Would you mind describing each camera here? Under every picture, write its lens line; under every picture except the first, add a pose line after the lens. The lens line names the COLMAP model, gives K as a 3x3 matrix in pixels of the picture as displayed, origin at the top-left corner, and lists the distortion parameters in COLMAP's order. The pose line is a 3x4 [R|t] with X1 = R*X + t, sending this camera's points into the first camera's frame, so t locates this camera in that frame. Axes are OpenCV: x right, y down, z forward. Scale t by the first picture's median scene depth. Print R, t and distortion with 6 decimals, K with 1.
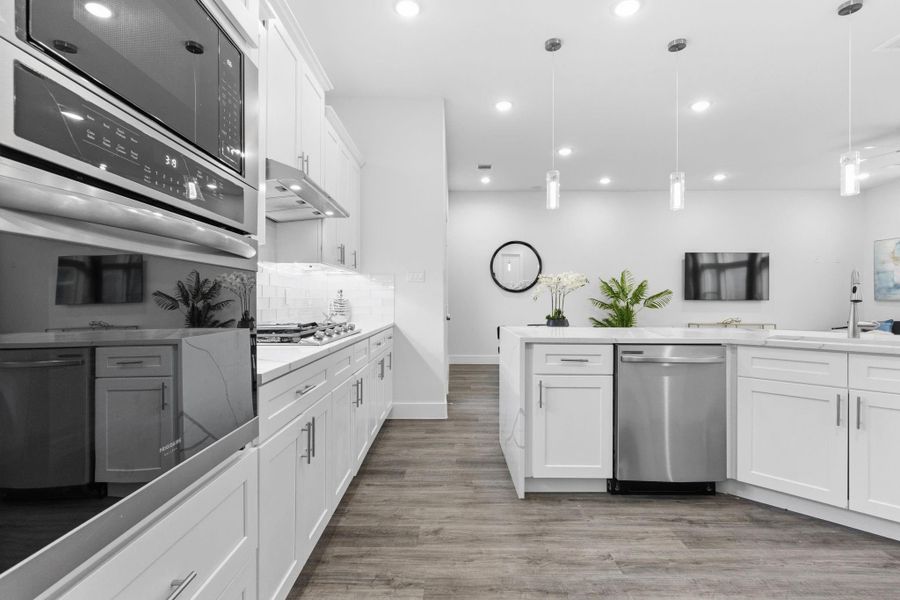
lens RADIAL K [[427.3, 0, 444.9], [0, 427.3, 305.1], [0, 0, 1]] dist [-0.006233, 0.002175]
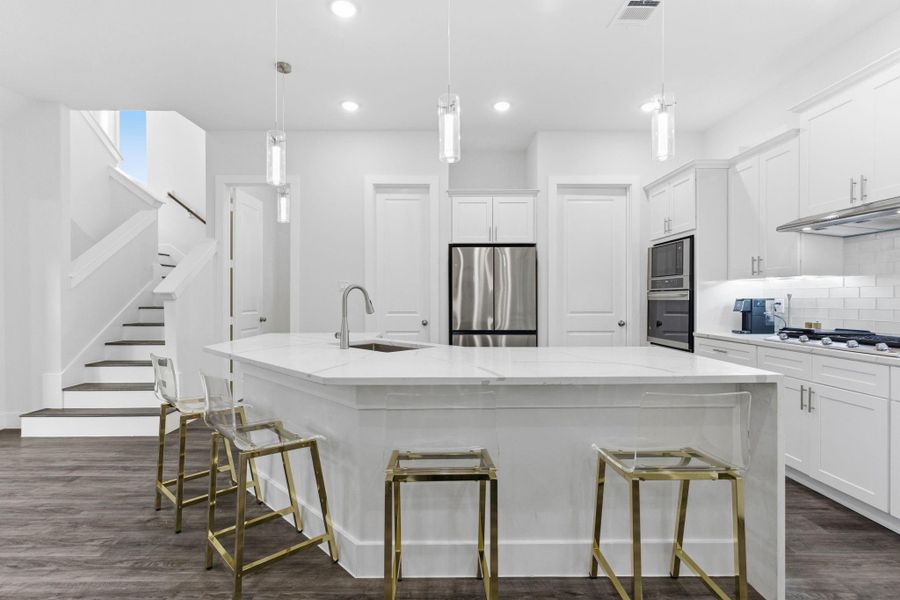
lens RADIAL K [[427.3, 0, 446.7], [0, 427.3, 300.8], [0, 0, 1]] dist [-0.006233, 0.002175]
pose [[-0.999765, -0.000979, -0.021656, 0.649612], [-0.001349, 0.999854, 0.017039, -0.050846], [0.021636, 0.017064, -0.999620, 1.821219]]
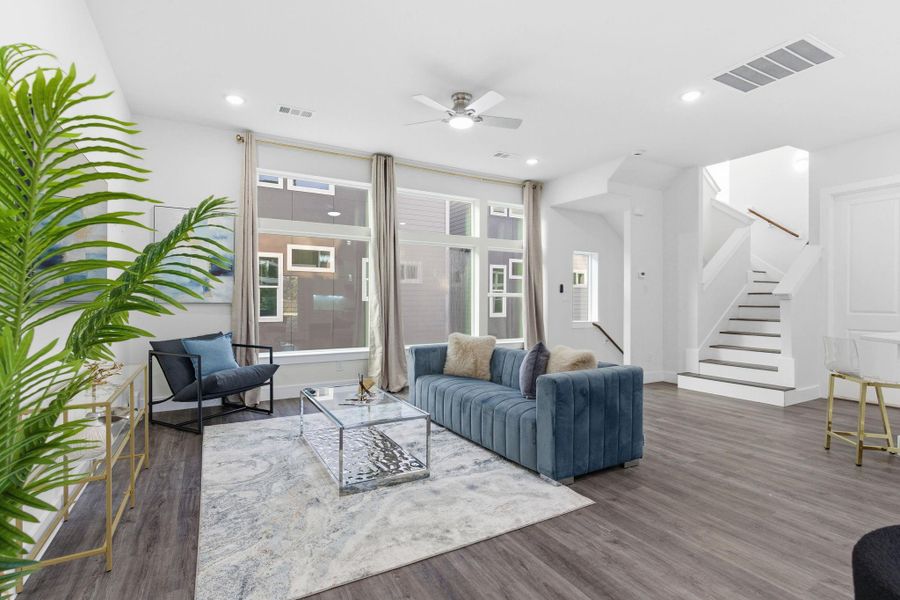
lens RADIAL K [[427.3, 0, 443.7], [0, 427.3, 304.0], [0, 0, 1]] dist [-0.006233, 0.002175]
pose [[-0.491730, -0.009458, 0.870696, 0.707199], [0.006740, 0.999870, 0.014667, -0.046765], [-0.870721, 0.013081, -0.491603, 2.502817]]
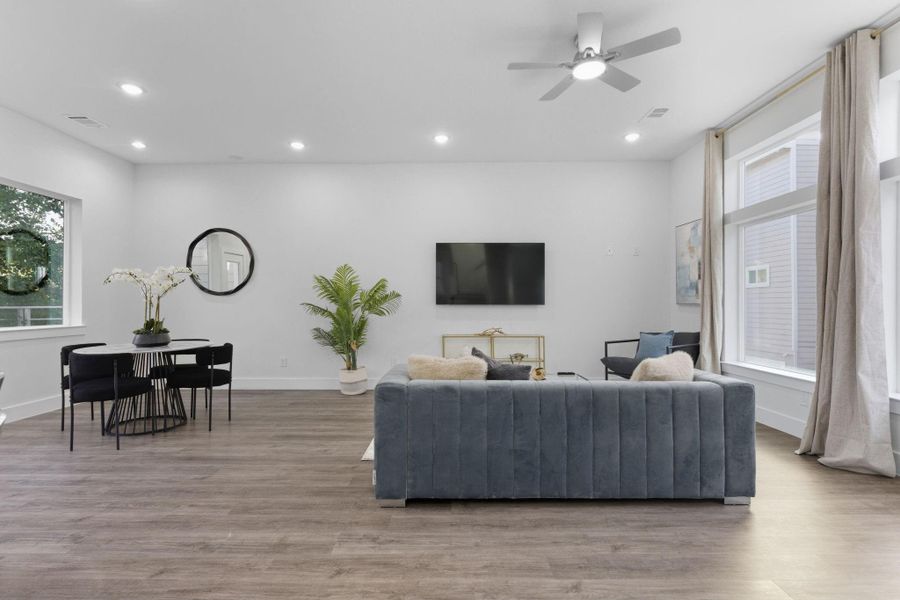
lens RADIAL K [[427.3, 0, 448.9], [0, 427.3, 300.9], [0, 0, 1]] dist [-0.006233, 0.002175]
pose [[0.999953, -0.003026, 0.009174, 1.561322], [0.003178, 0.999858, -0.016527, -0.015679], [-0.009123, 0.016556, 0.999821, 0.629160]]
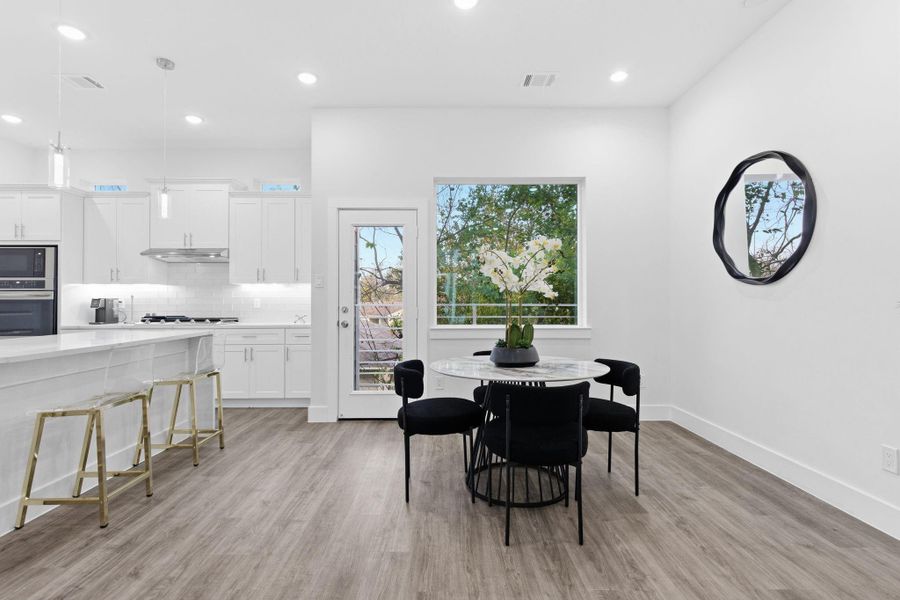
lens RADIAL K [[427.3, 0, 443.8], [0, 427.3, 298.9], [0, 0, 1]] dist [-0.006233, 0.002175]
pose [[0.018576, -0.008730, -0.999789, 1.519239], [-0.007137, 0.999935, -0.008864, -0.028623], [0.999802, 0.007301, 0.018512, 1.928289]]
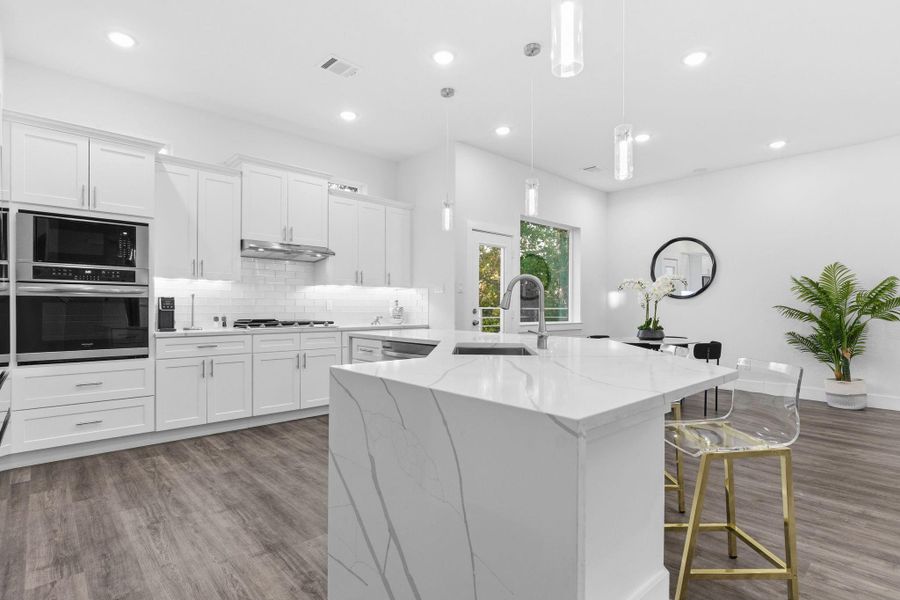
lens RADIAL K [[450.3, 0, 449.1], [0, 450.3, 308.7], [0, 0, 1]] dist [-0.007724, 0.004048]
pose [[0.686522, 0.002449, -0.727105, 1.353297], [-0.010256, 0.999927, -0.006316, 0.000699], [0.727037, 0.011793, 0.686497, 0.165047]]
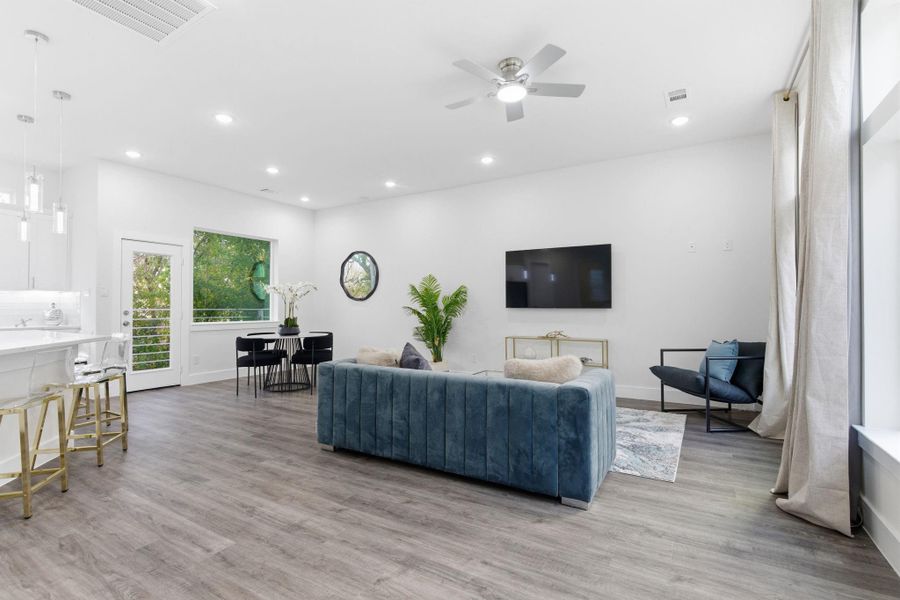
lens RADIAL K [[427.3, 0, 451.4], [0, 427.3, 297.9], [0, 0, 1]] dist [-0.006233, 0.002175]
pose [[0.866427, -0.013265, -0.499127, 2.396396], [-0.002481, 0.999520, -0.030870, -0.015065], [0.499297, 0.027985, 0.865979, 0.601073]]
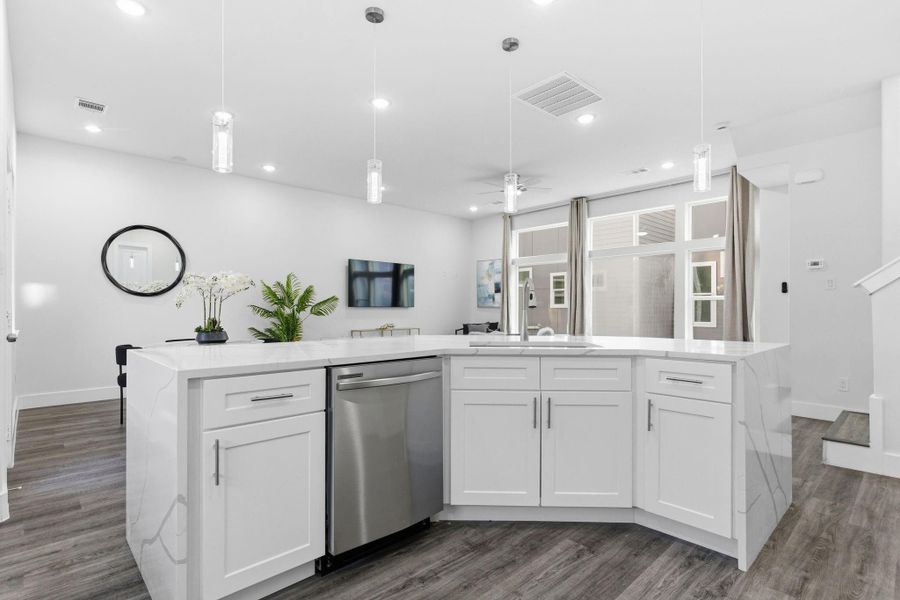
lens RADIAL K [[450.3, 0, 451.8], [0, 450.3, 306.9], [0, 0, 1]] dist [-0.007724, 0.004048]
pose [[0.715752, 0.000282, 0.698355, 0.014377], [0.008433, 0.999924, -0.009047, -0.000715], [-0.698304, 0.012365, 0.715694, 0.234314]]
